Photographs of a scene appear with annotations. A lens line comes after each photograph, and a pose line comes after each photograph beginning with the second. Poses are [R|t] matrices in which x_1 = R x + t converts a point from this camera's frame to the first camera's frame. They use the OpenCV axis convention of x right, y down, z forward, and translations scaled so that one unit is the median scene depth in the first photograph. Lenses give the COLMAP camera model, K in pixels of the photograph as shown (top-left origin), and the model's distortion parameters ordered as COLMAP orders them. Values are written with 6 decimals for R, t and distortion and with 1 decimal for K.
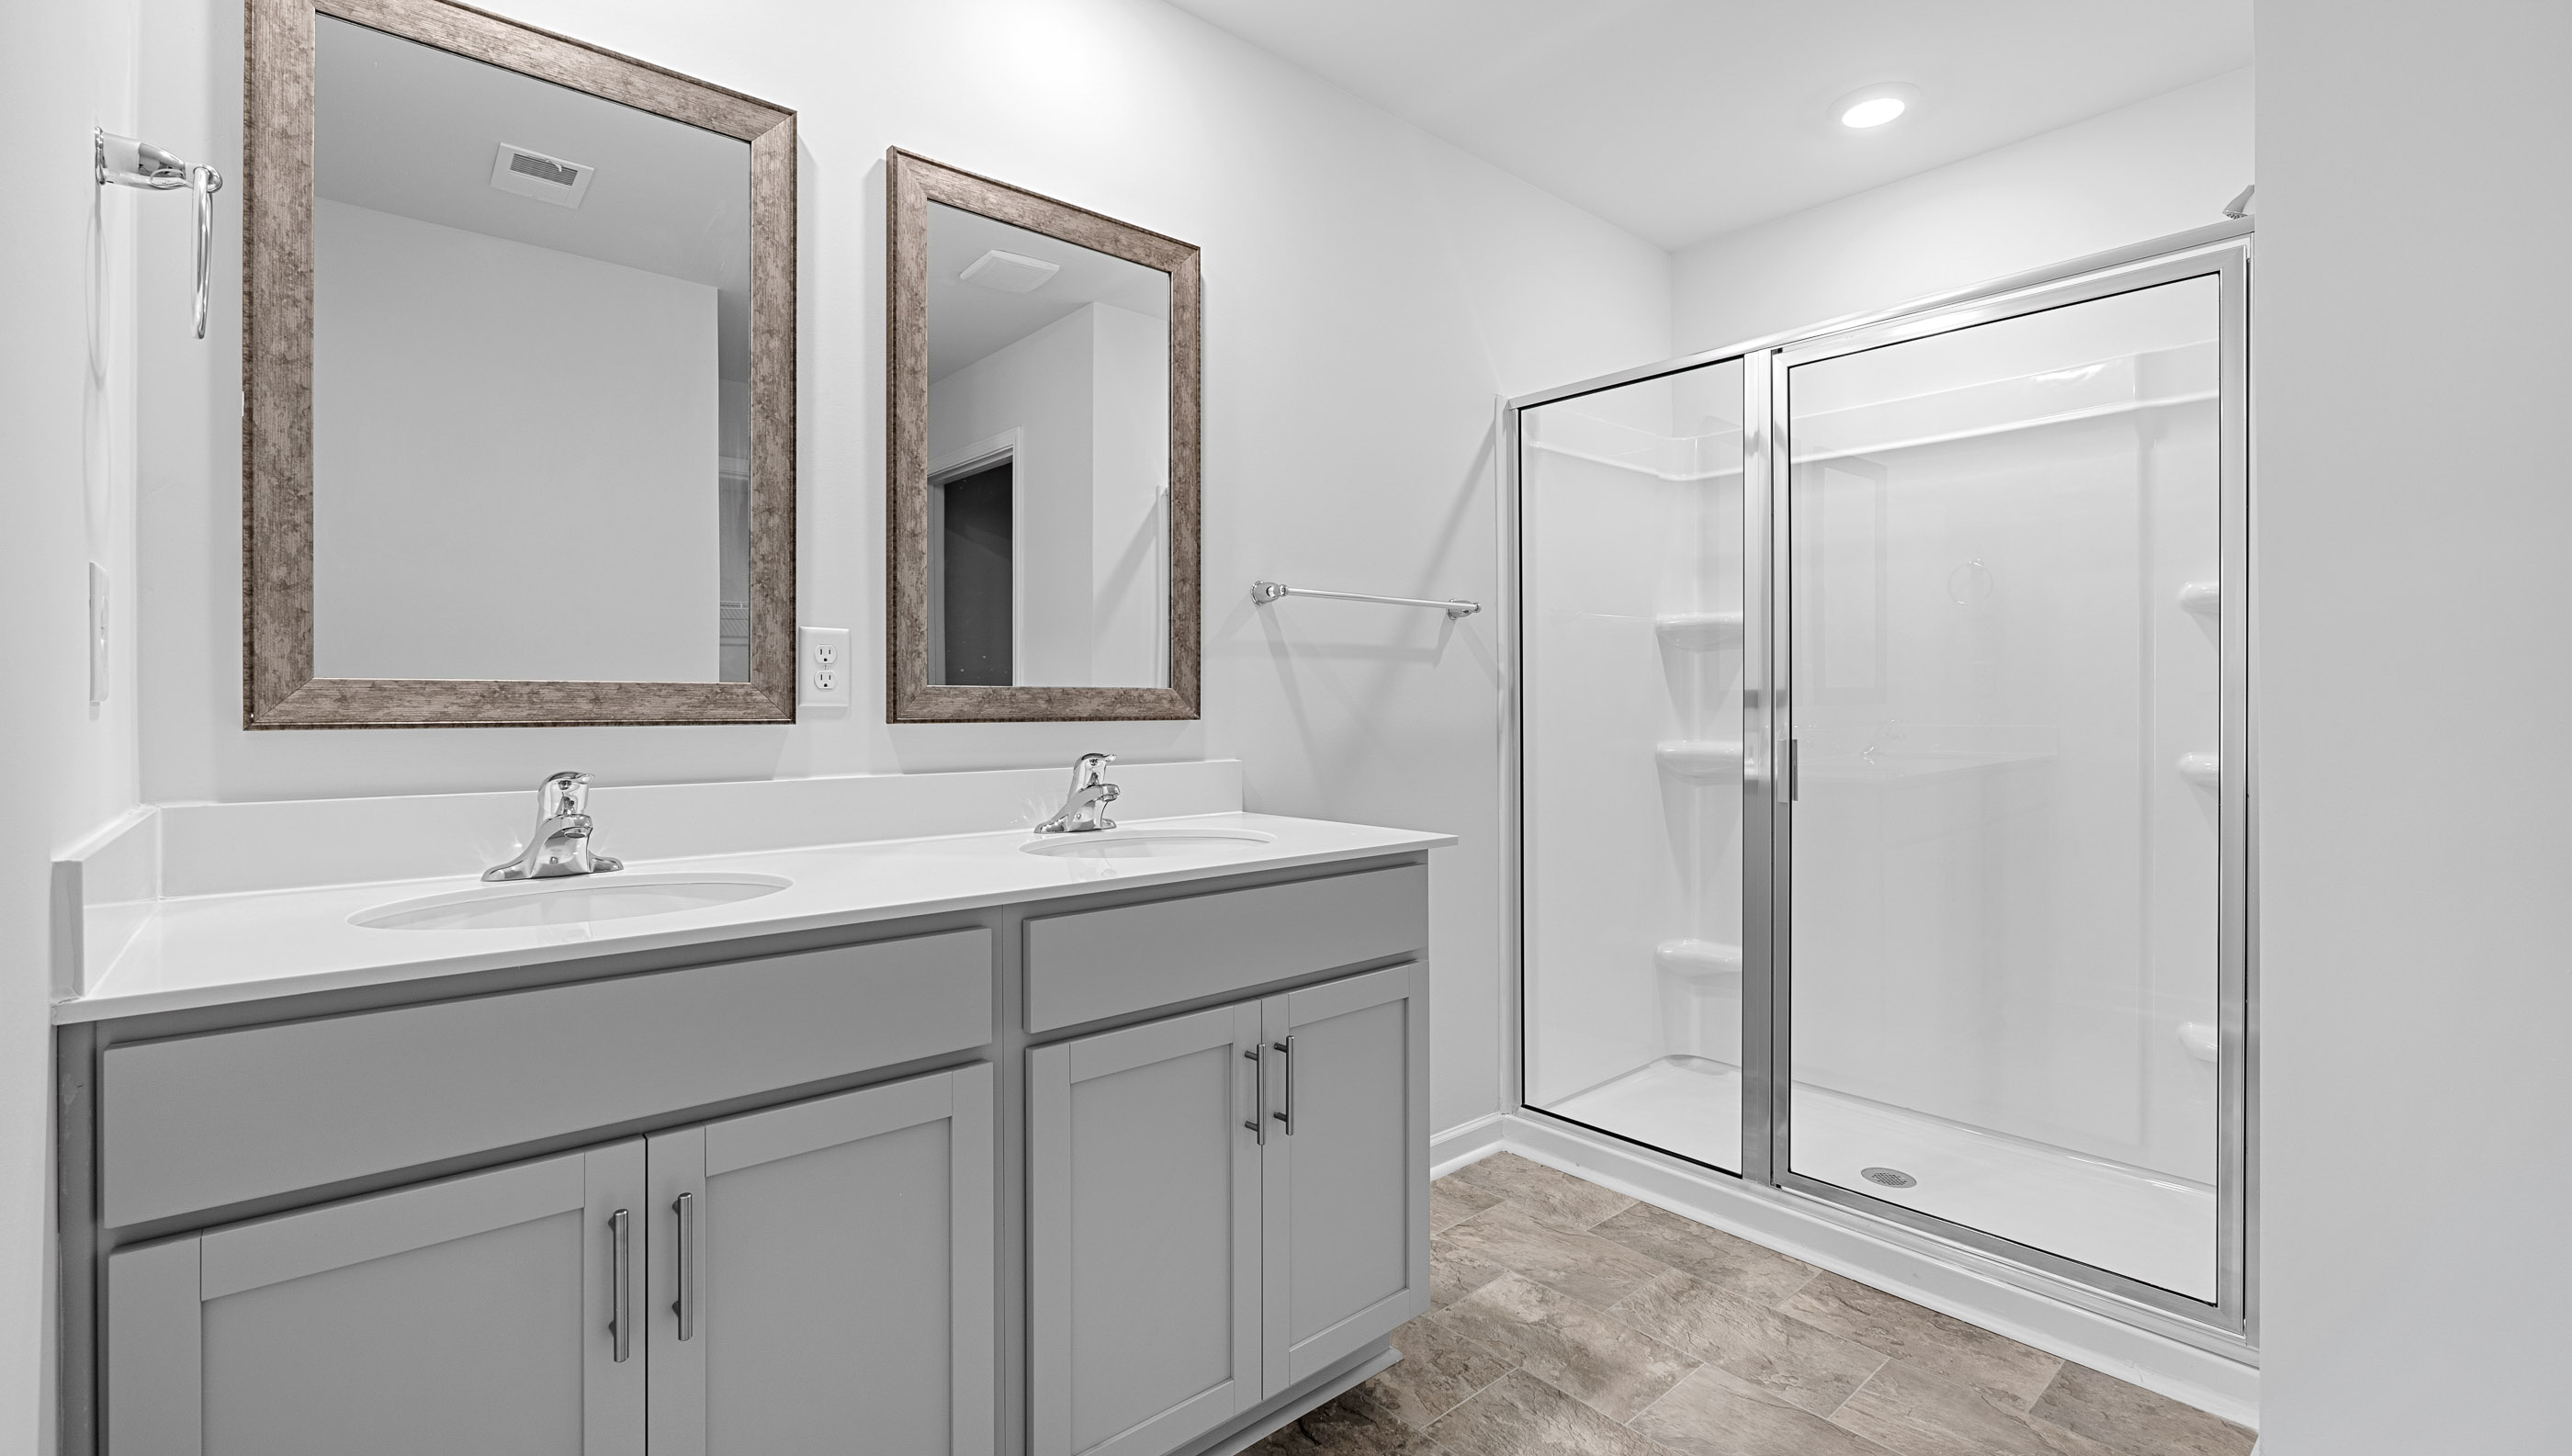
lens RADIAL K [[1118.6, 0, 1305.0], [0, 1118.6, 713.9], [0, 0, 1]] dist [-0.003035, -0.000861]
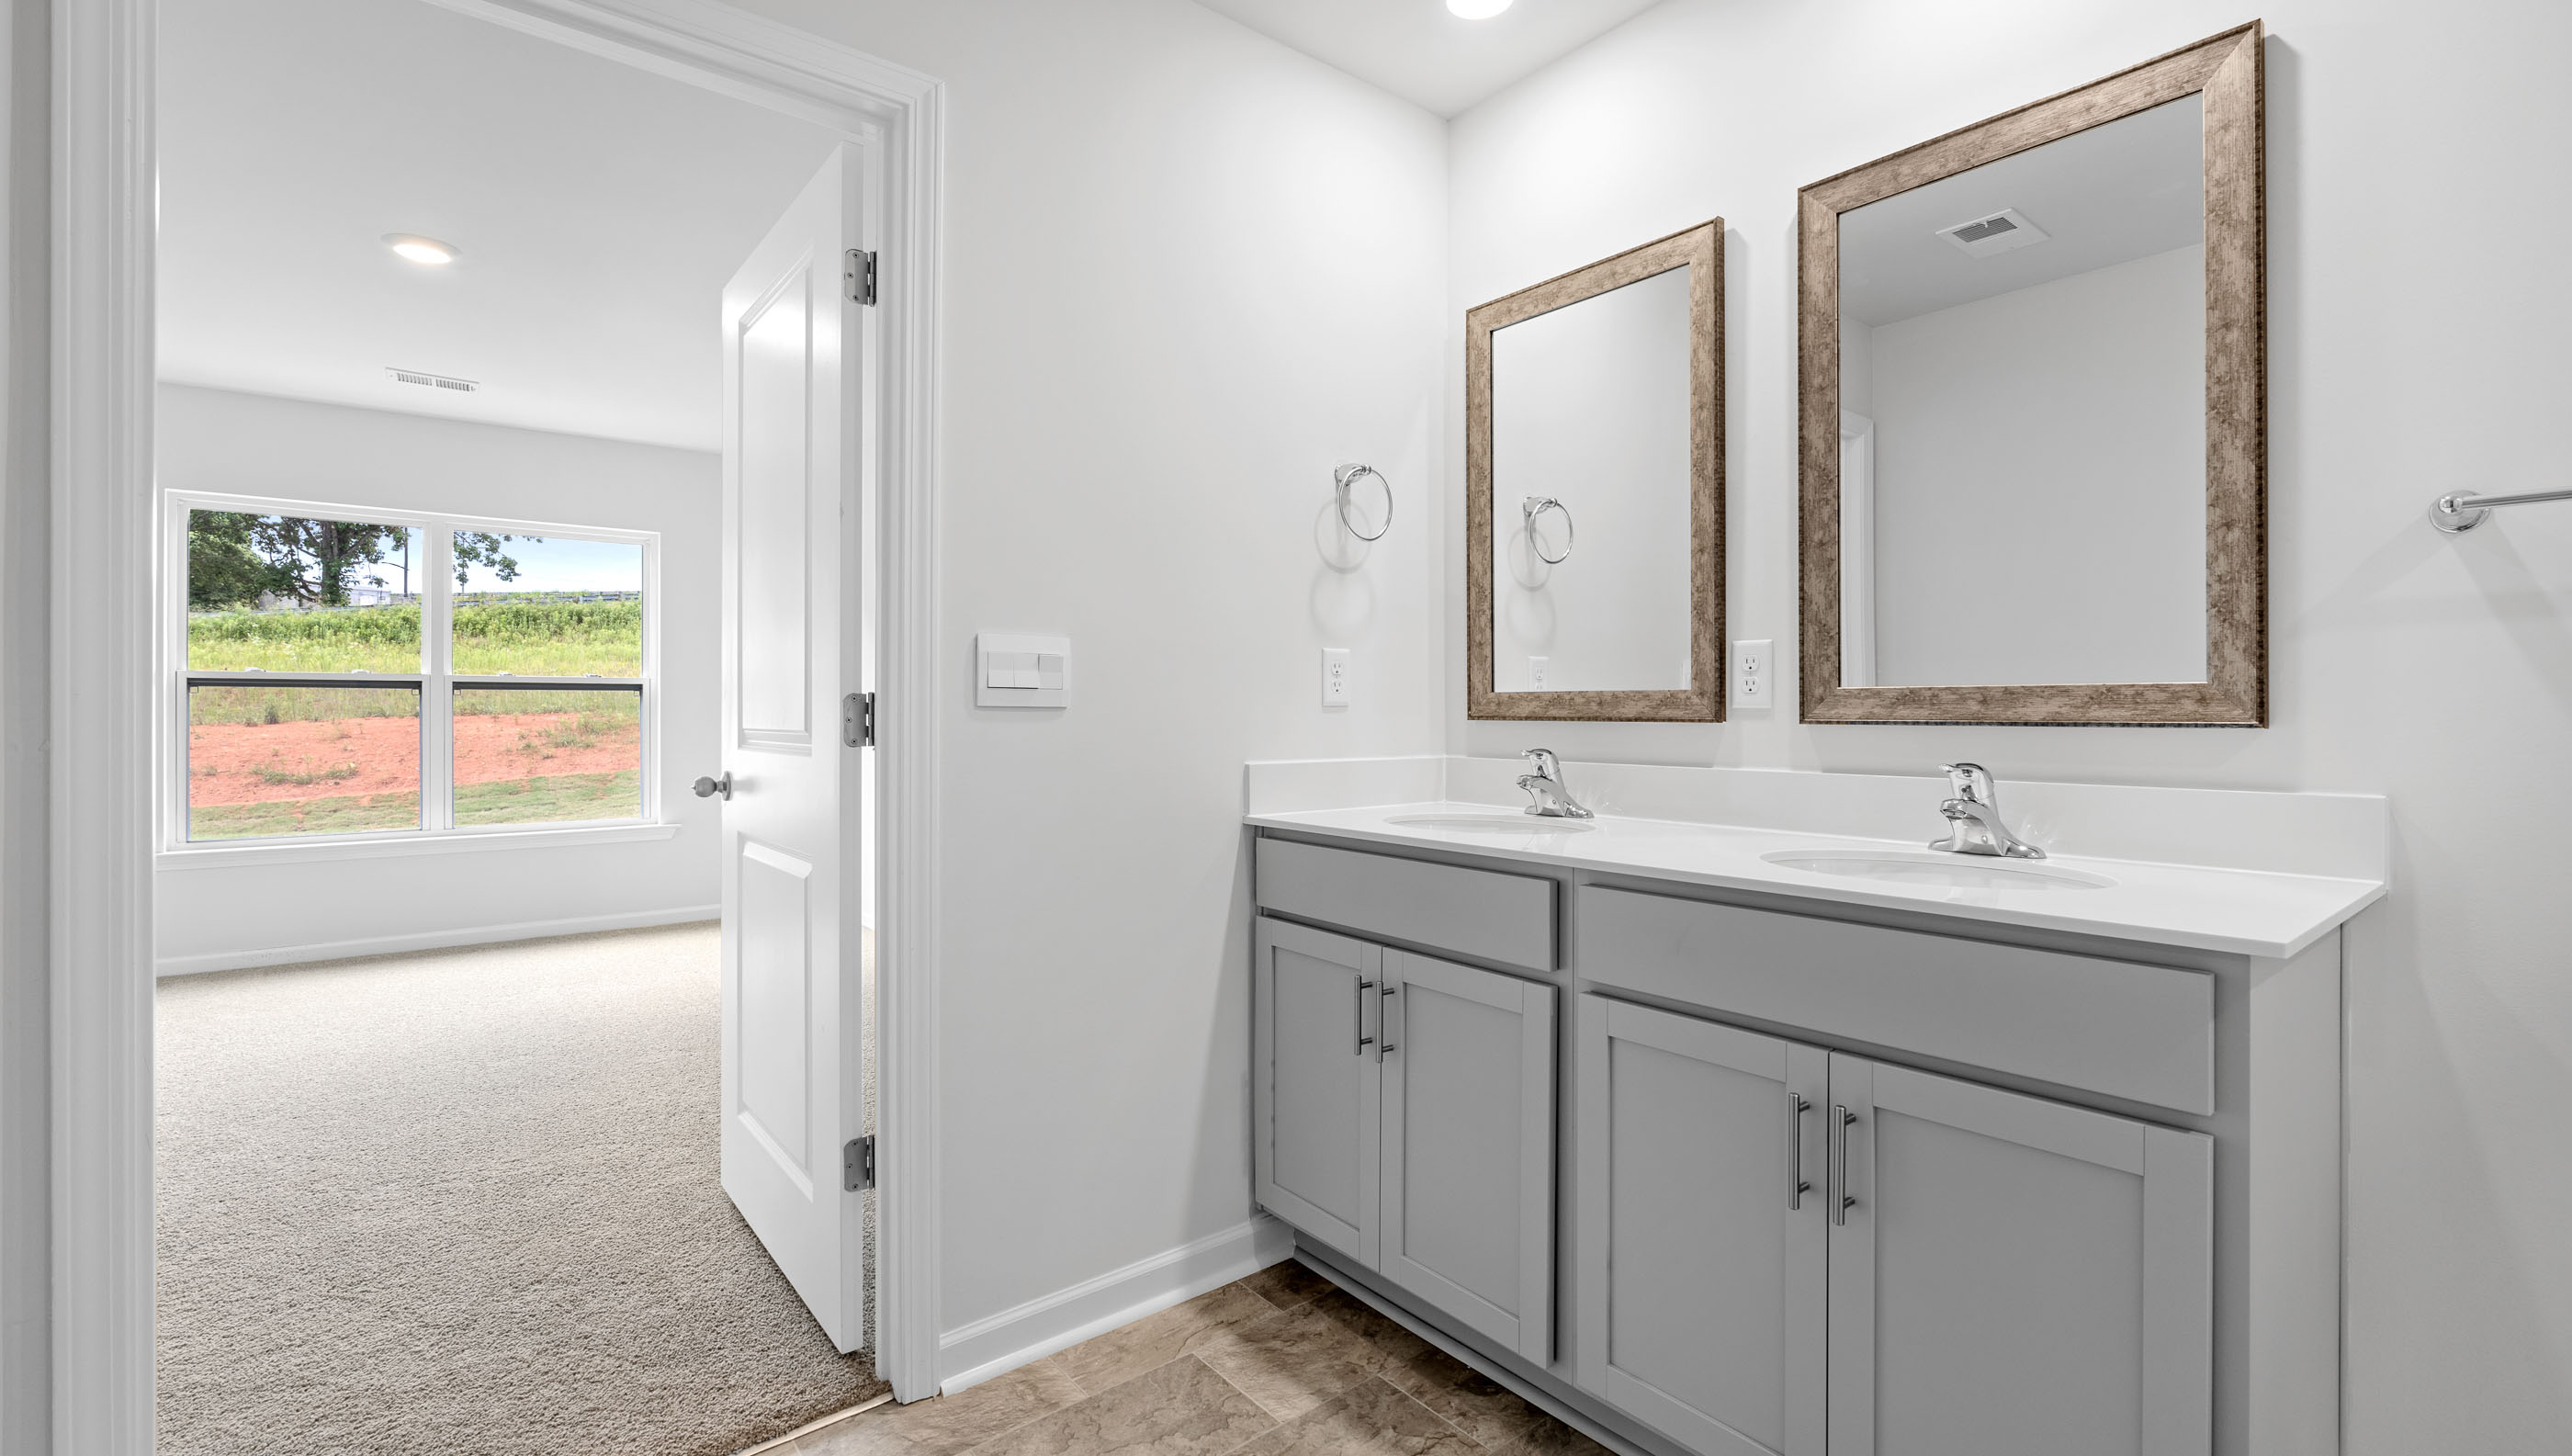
lens RADIAL K [[1118.6, 0, 1313.4], [0, 1118.6, 717.0], [0, 0, 1]] dist [-0.003035, -0.000861]
pose [[-0.050038, 0.009777, -0.998699, 0.617723], [-0.007799, 0.999918, 0.010180, -0.004779], [0.998717, 0.008299, -0.049958, 0.497722]]
